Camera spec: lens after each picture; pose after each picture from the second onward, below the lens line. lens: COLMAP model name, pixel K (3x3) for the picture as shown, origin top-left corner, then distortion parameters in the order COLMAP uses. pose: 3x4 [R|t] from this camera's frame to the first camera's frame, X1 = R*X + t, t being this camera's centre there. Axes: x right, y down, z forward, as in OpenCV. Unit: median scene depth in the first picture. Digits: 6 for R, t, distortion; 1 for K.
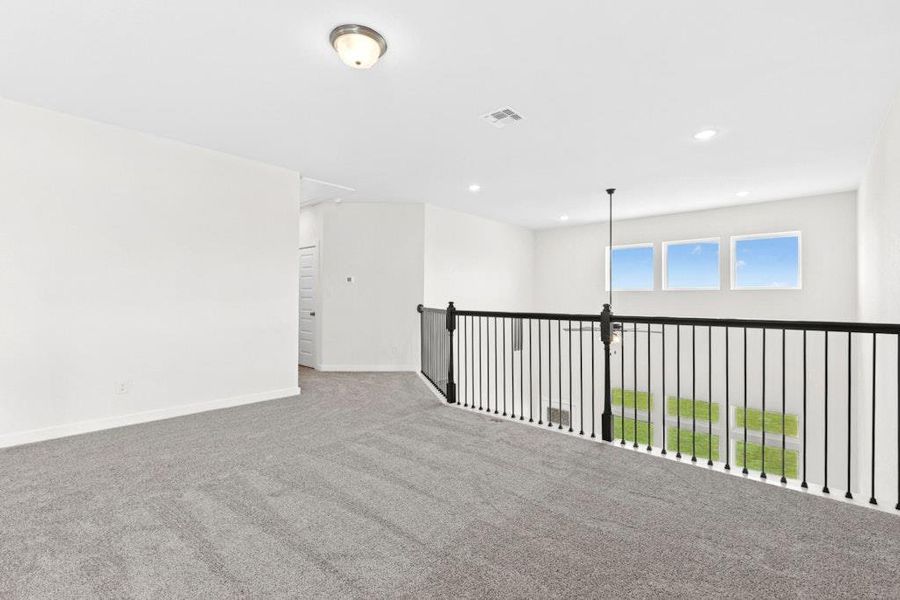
lens RADIAL K [[403.0, 0, 440.1], [0, 403.0, 291.5], [0, 0, 1]] dist [-0.000277, -0.000035]
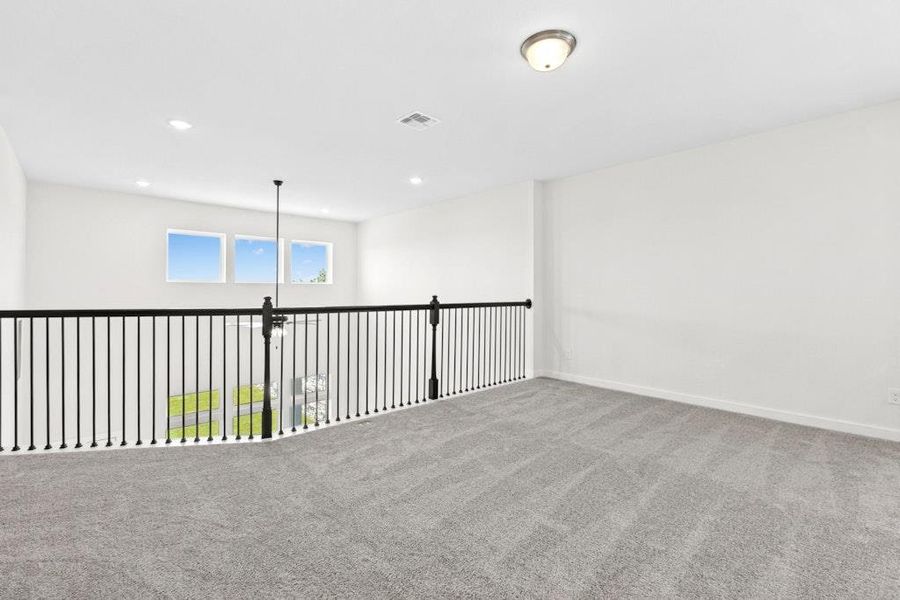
lens RADIAL K [[403.0, 0, 440.1], [0, 403.0, 291.5], [0, 0, 1]] dist [-0.000277, -0.000035]
pose [[0.110379, -0.005411, 0.993875, -0.625840], [-0.018274, 0.999805, 0.007473, 0.005517], [-0.993722, -0.018987, 0.110258, 0.588313]]
